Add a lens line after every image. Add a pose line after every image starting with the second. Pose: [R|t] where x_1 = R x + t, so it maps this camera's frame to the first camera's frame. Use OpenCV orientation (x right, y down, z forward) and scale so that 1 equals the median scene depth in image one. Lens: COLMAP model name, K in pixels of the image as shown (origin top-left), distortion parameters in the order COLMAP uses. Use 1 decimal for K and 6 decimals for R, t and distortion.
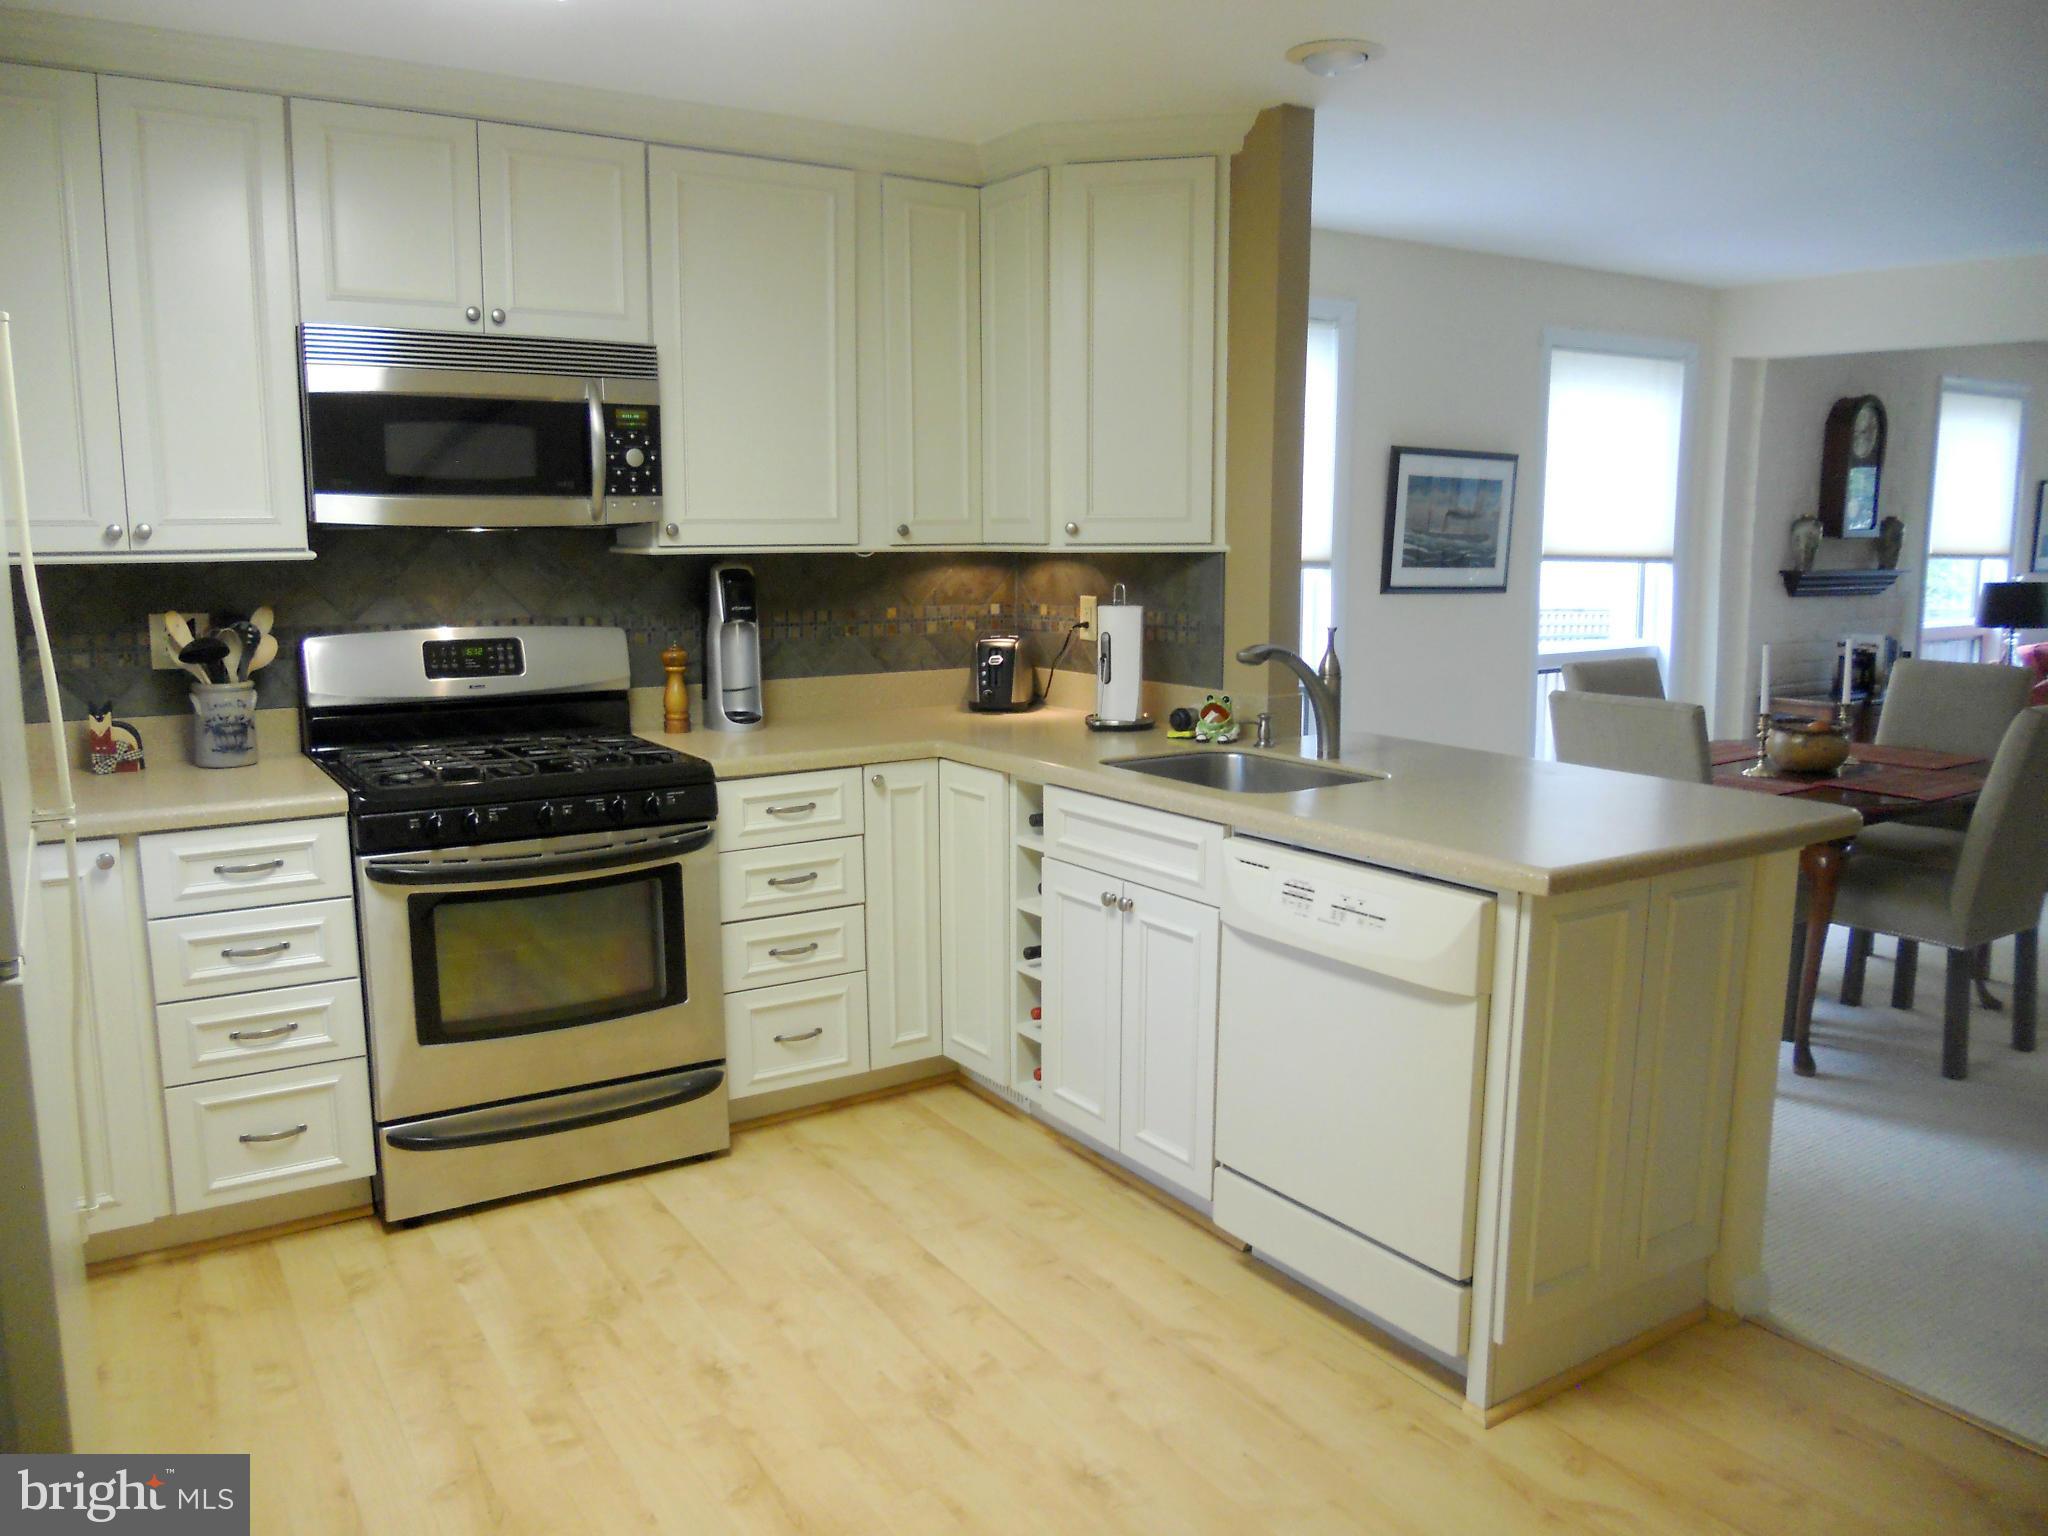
lens RADIAL K [[1498.9, 0, 1010.4], [0, 1498.9, 771.0], [0, 0, 1]] dist [-0.041598, 0.008315]
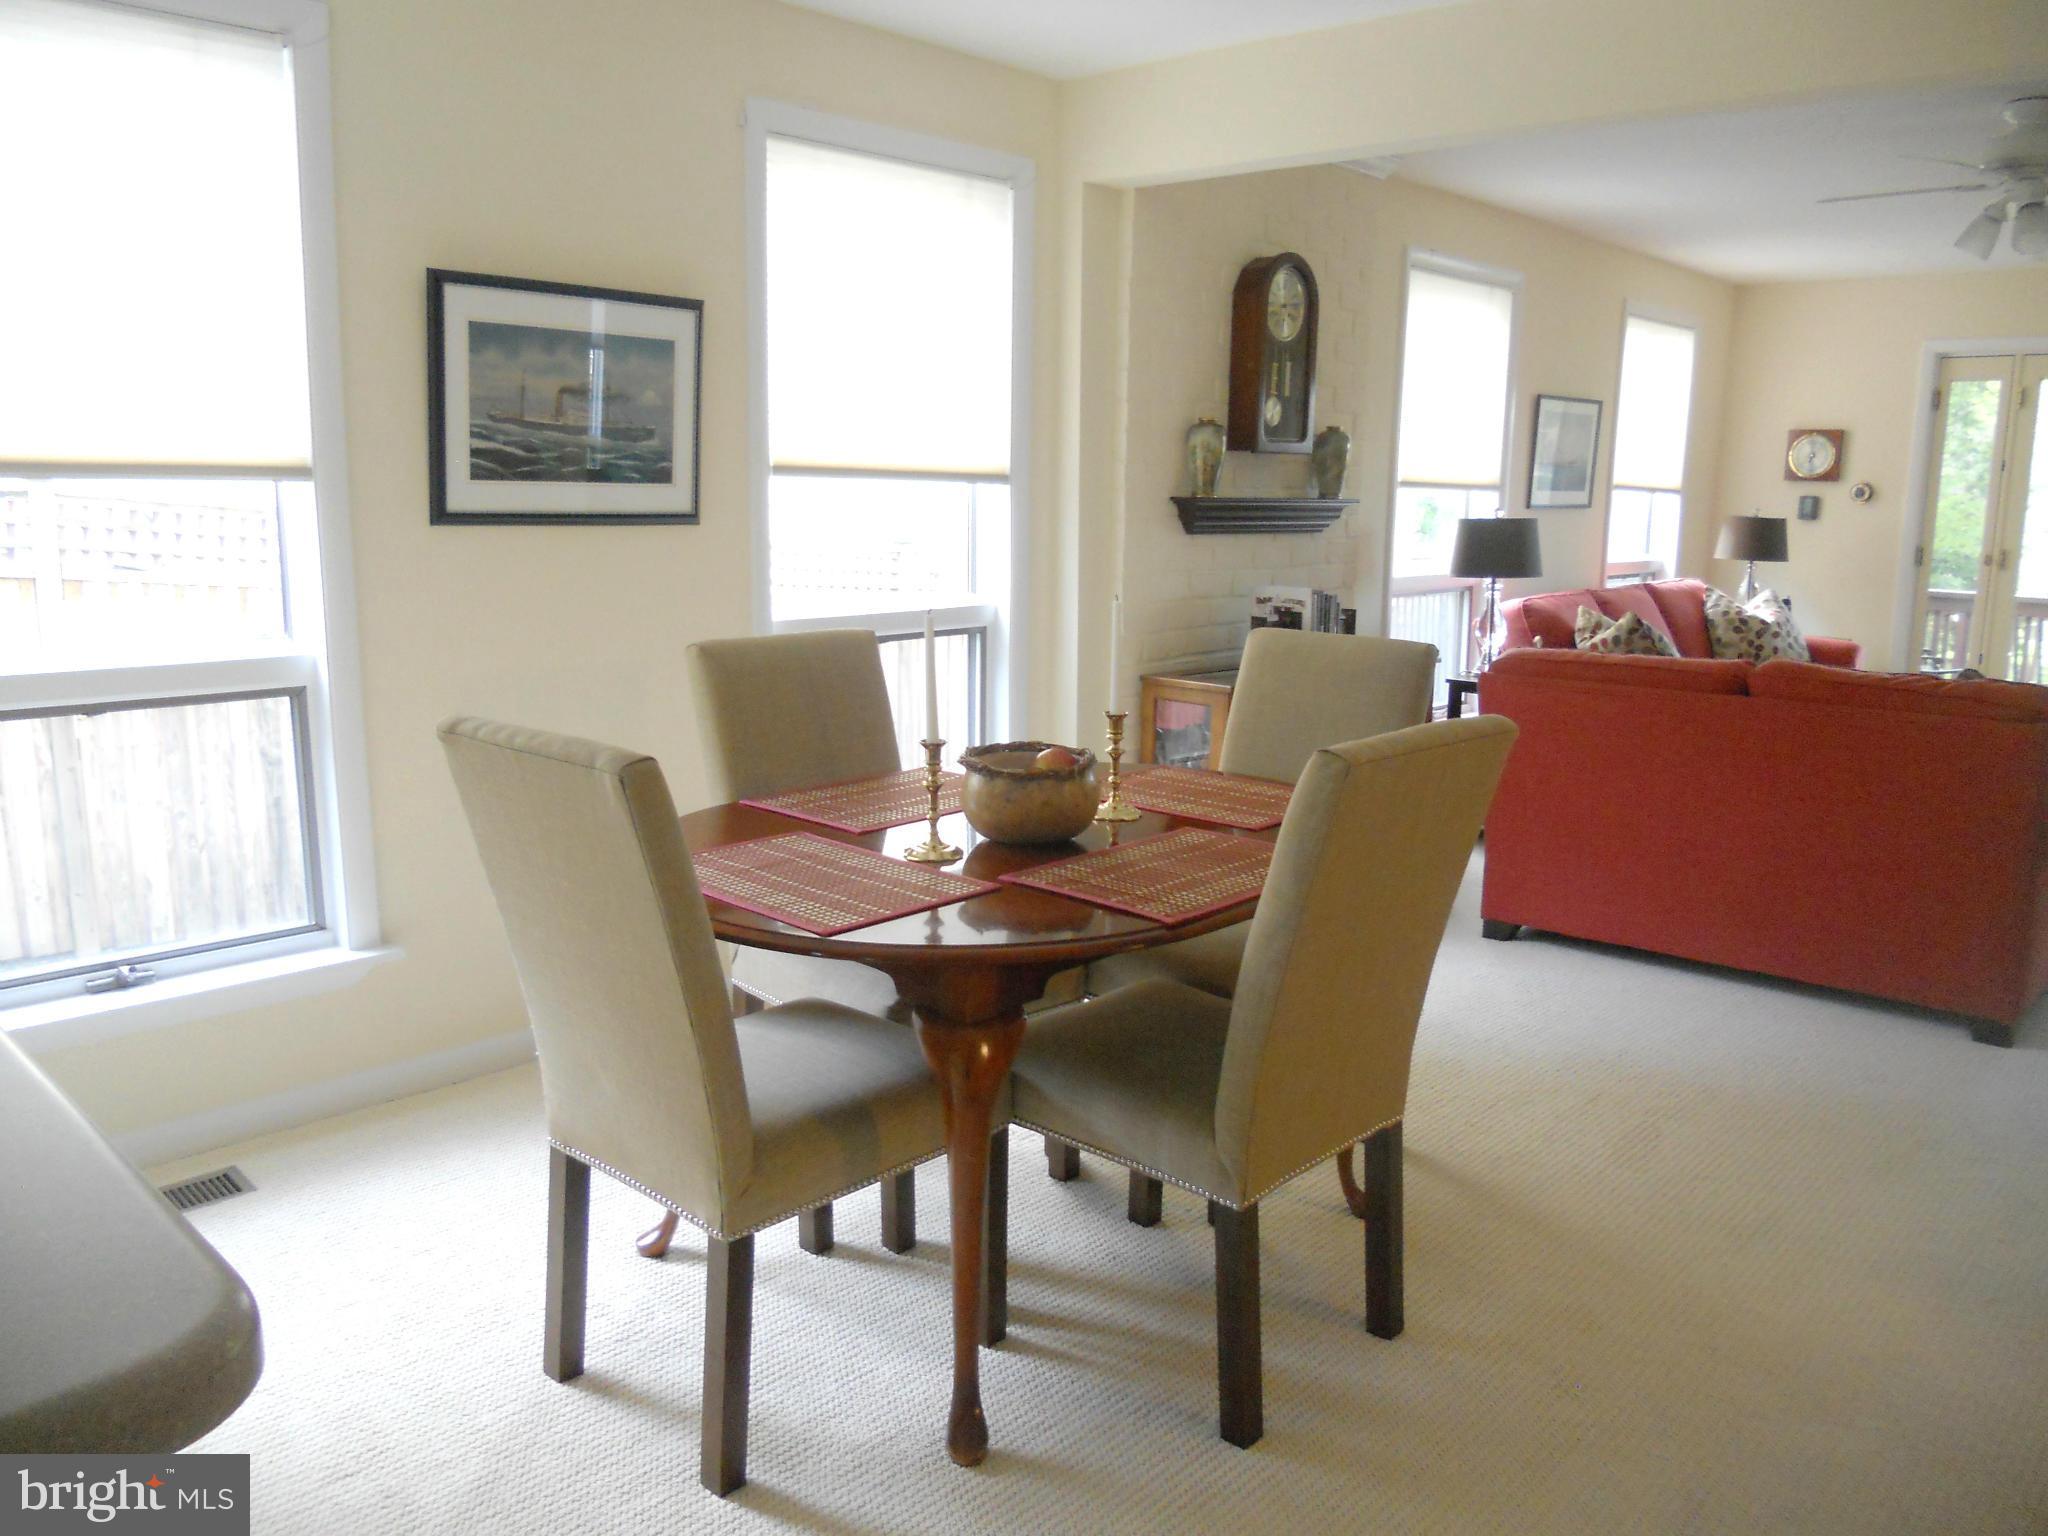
lens RADIAL K [[1498.9, 0, 1016.4], [0, 1498.9, 760.5], [0, 0, 1]] dist [-0.041598, 0.008315]
pose [[0.974901, -0.023561, 0.221387, 0.291887], [0.016259, 0.999264, 0.034748, -0.036115], [-0.222042, -0.030276, 0.974567, 0.321433]]
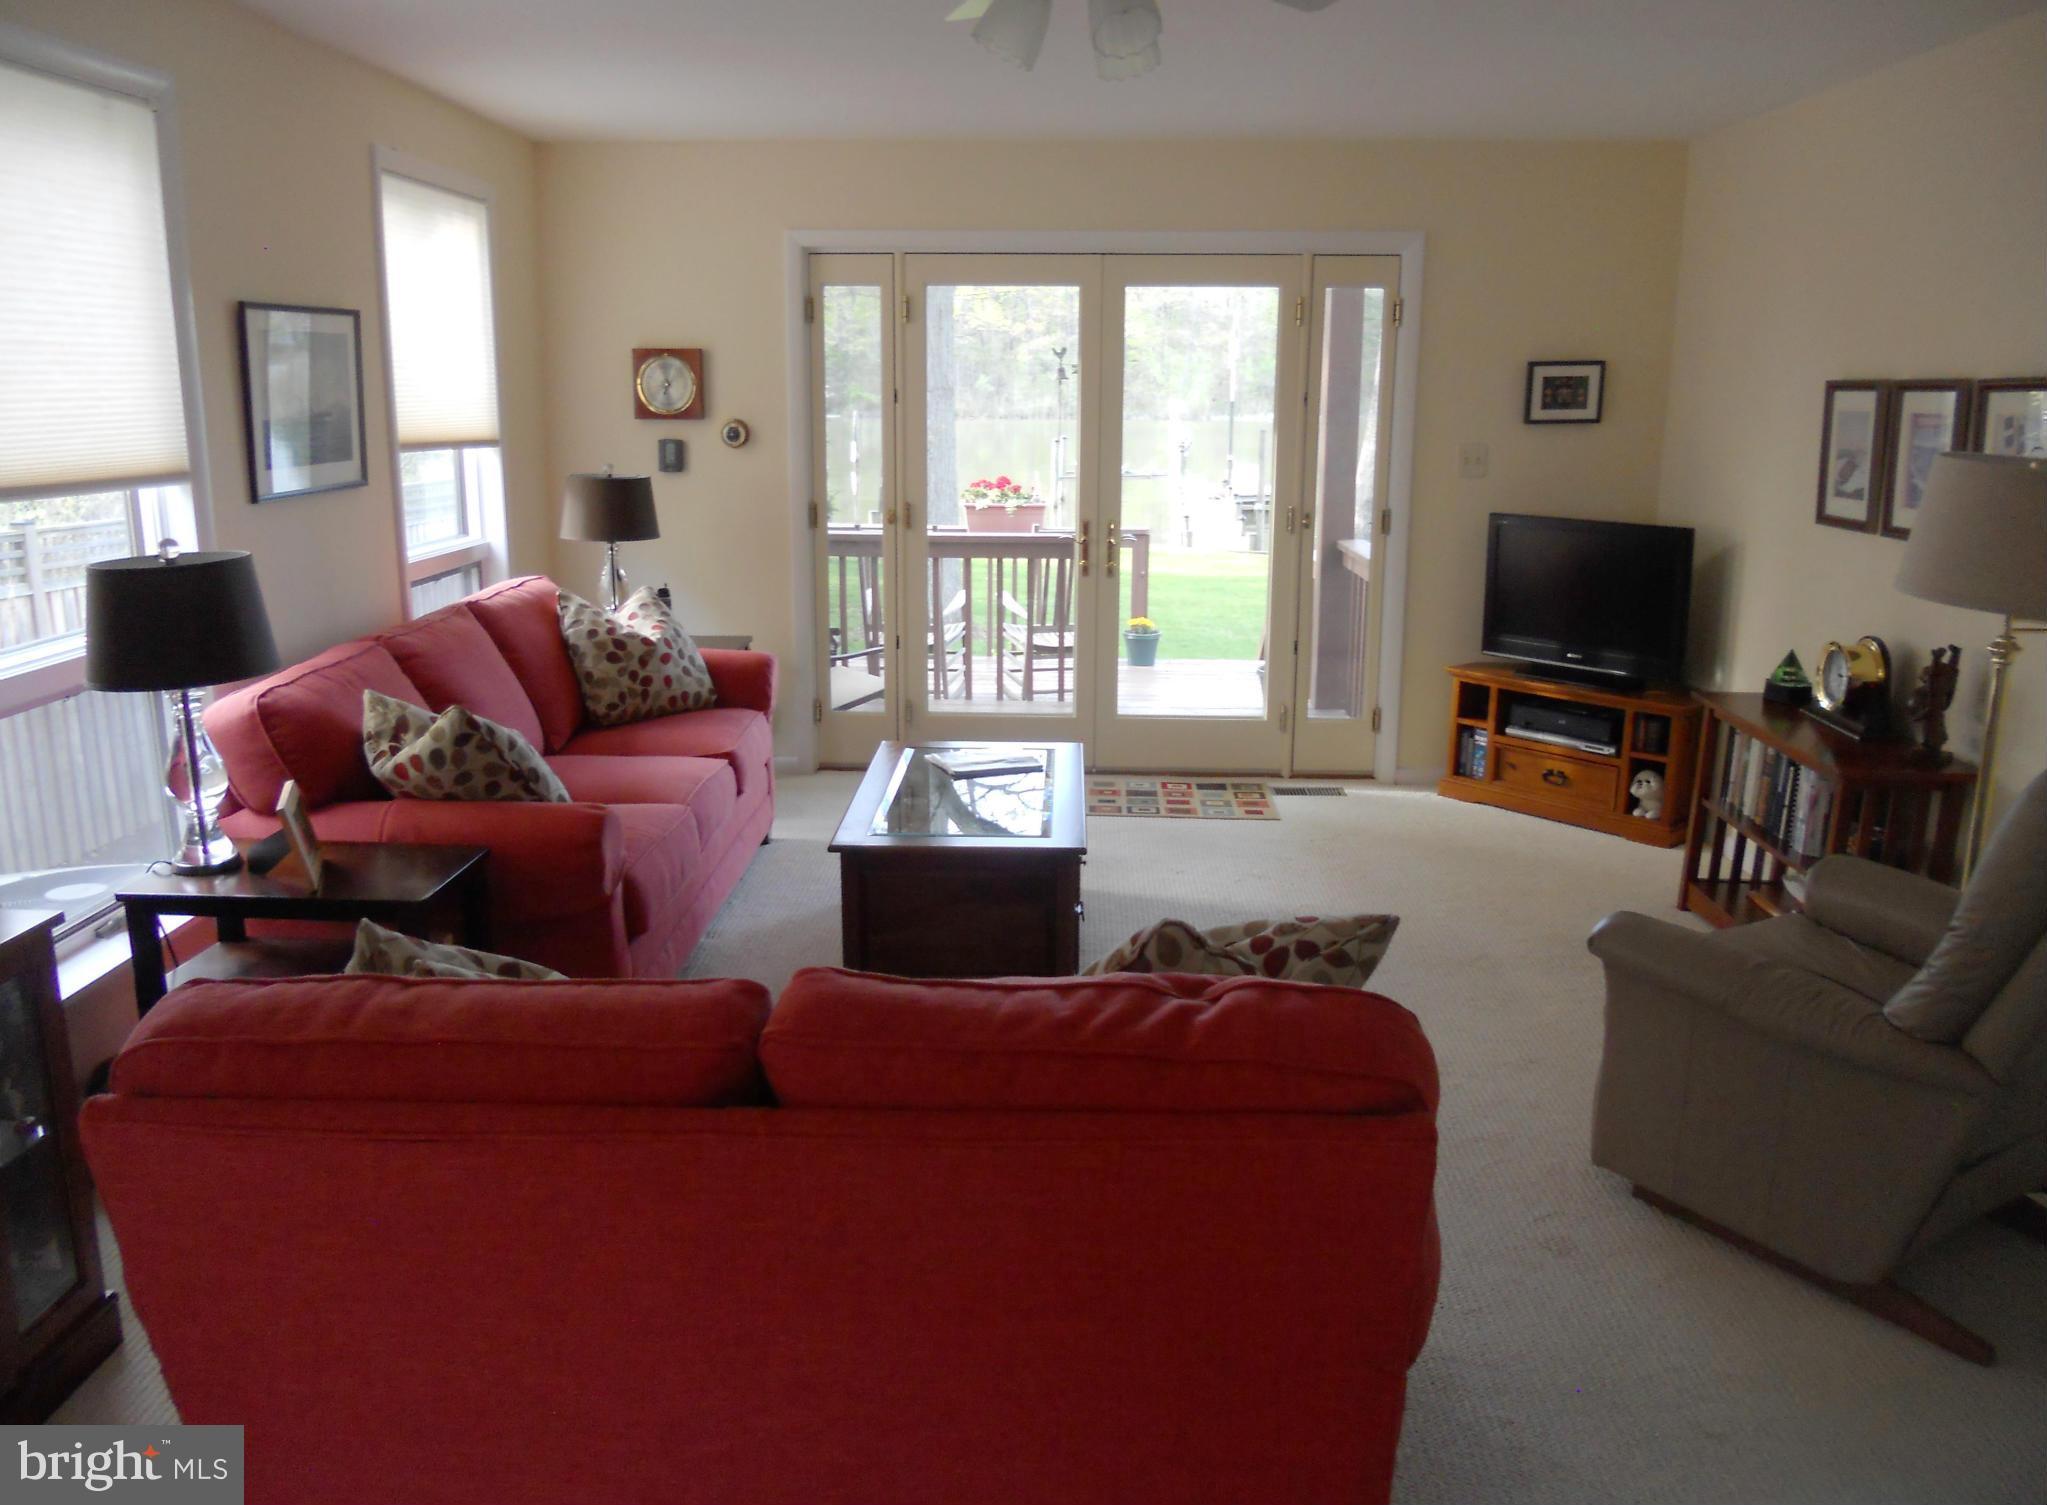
lens RADIAL K [[1635.4, 0, 1007.8], [0, 1635.4, 762.3], [0, 0, 1]] dist [-0.037388, 0.028681]
pose [[0.589104, -0.177511, 0.788319, 0.532106], [0.112347, 0.984090, 0.137638, -0.128079], [-0.800209, 0.007482, 0.599675, 0.643600]]
